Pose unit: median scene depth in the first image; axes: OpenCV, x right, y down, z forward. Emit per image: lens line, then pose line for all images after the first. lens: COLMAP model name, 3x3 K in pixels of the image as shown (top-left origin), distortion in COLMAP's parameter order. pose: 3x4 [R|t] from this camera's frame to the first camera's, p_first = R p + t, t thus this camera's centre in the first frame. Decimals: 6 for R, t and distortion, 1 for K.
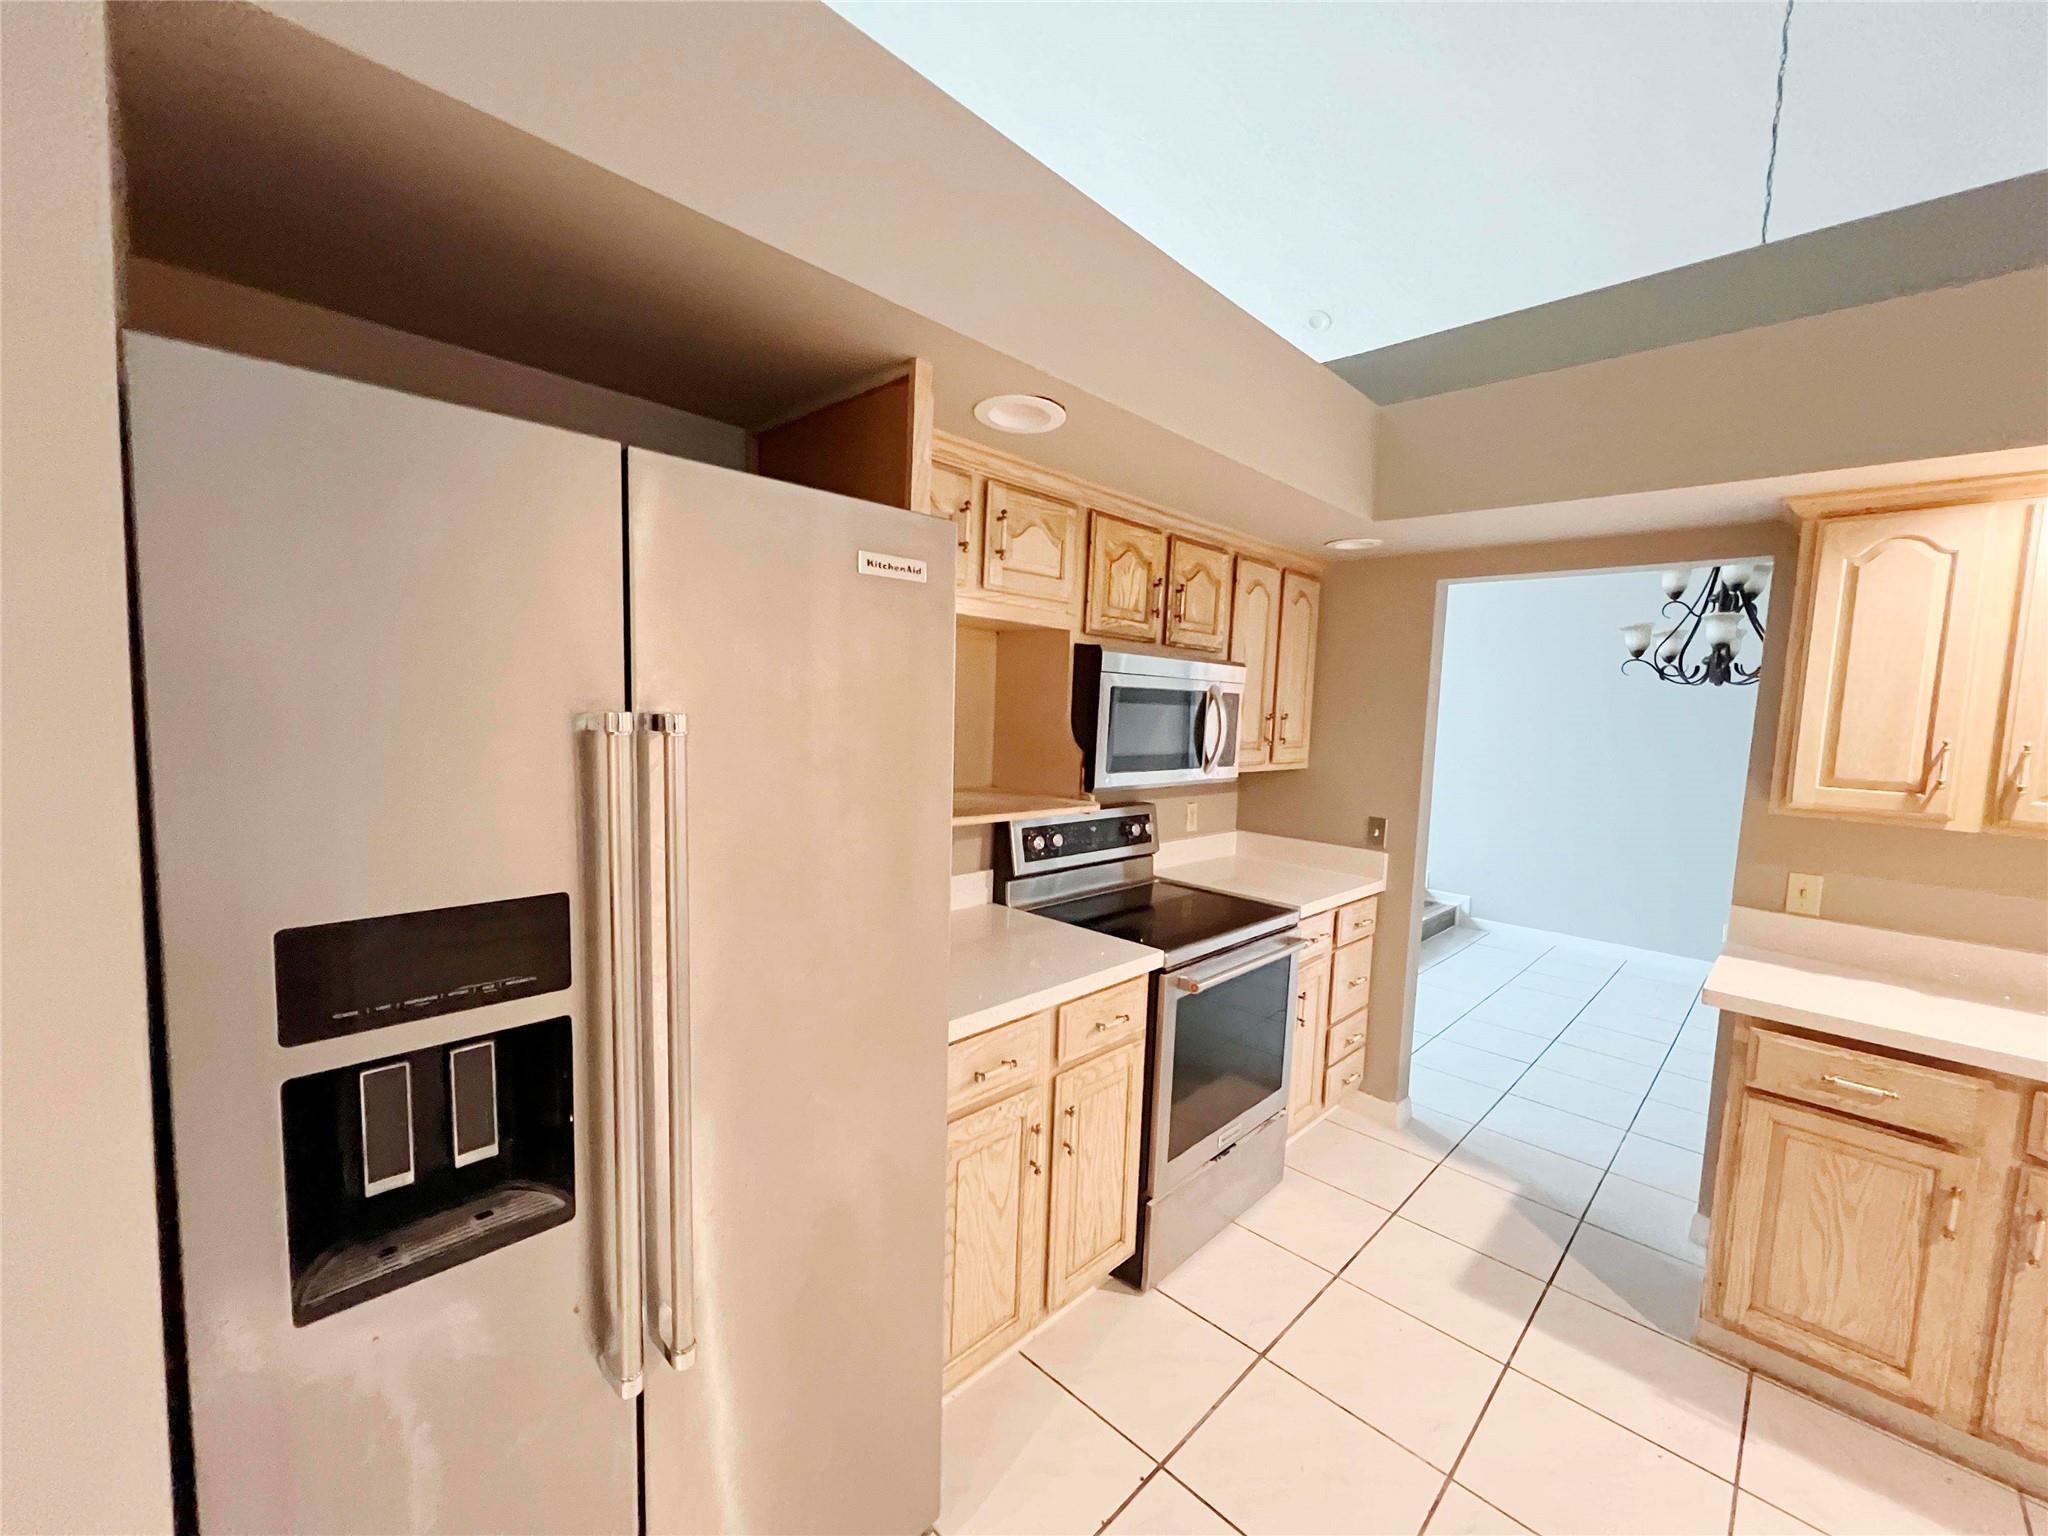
lens RADIAL K [[828.3, 0, 1022.2], [0, 828.3, 776.8], [0, 0, 1]] dist [0.000954, 0.000157]
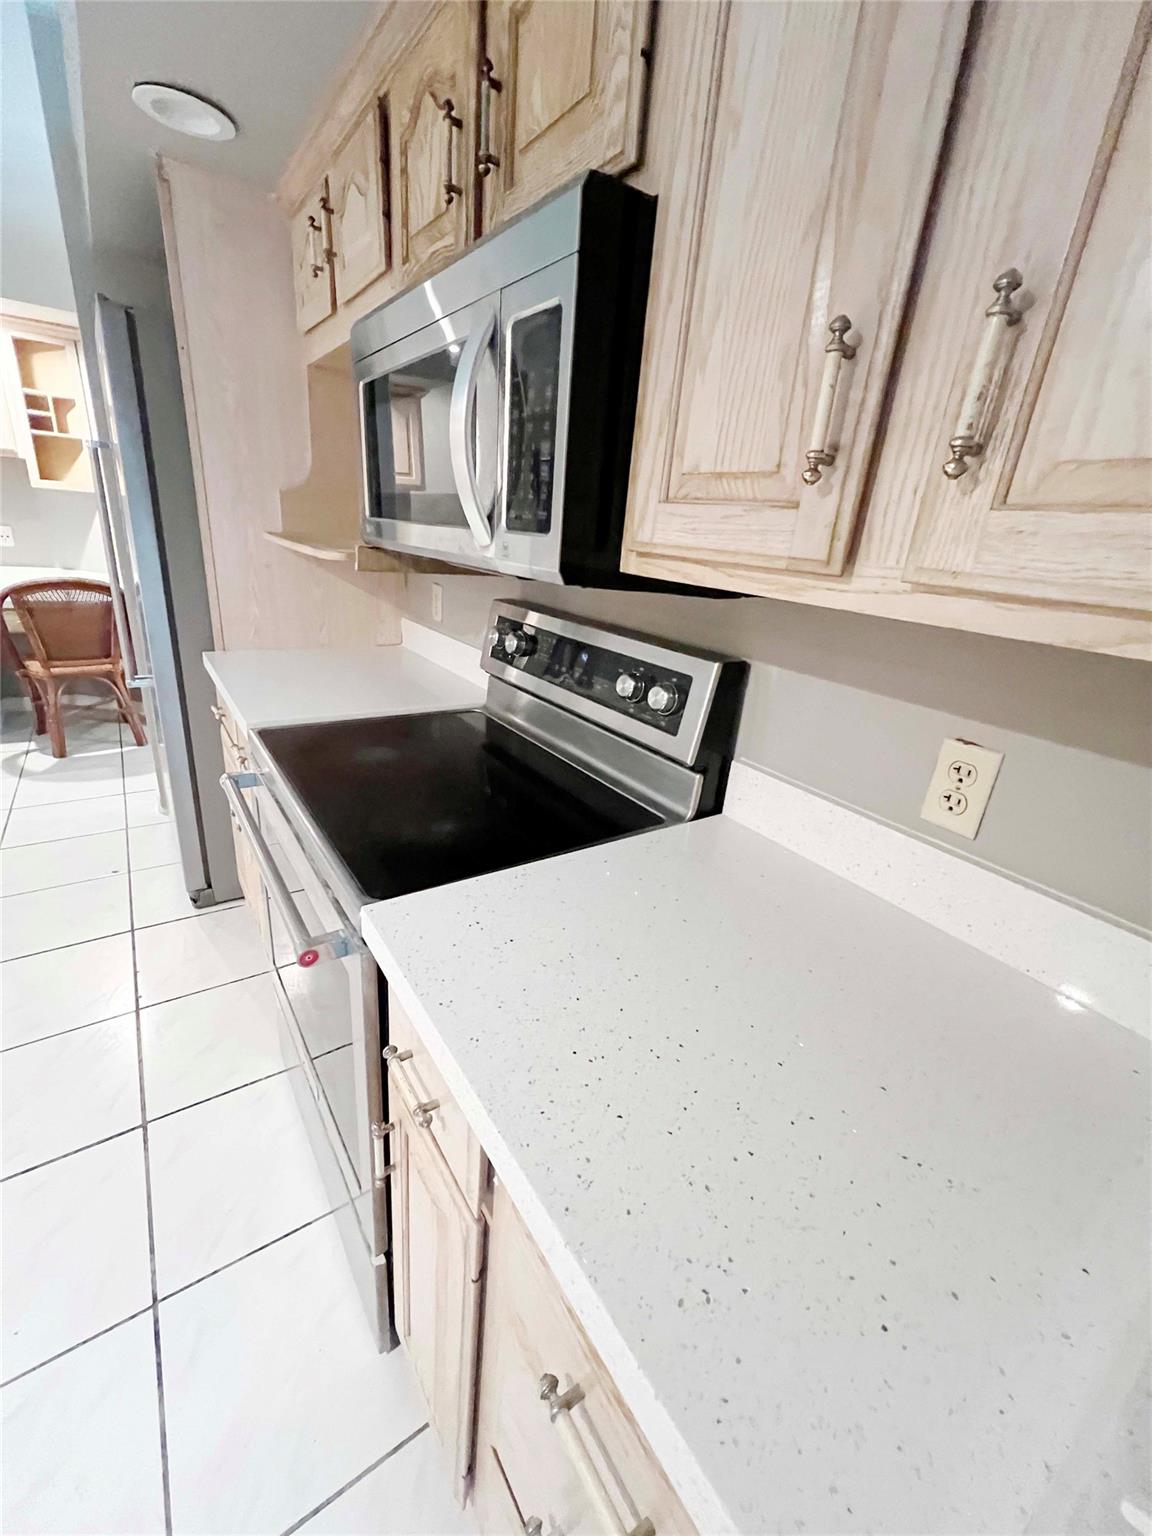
lens RADIAL K [[621.2, 0, 574.5], [0, 621.2, 768.0], [0, 0, 1]] dist [0.000954, 0.000157]
pose [[-0.186129, 0.304287, -0.934219, 0.451376], [-0.178329, 0.924580, 0.336677, -0.011277], [0.966206, 0.229263, -0.117828, 0.891665]]
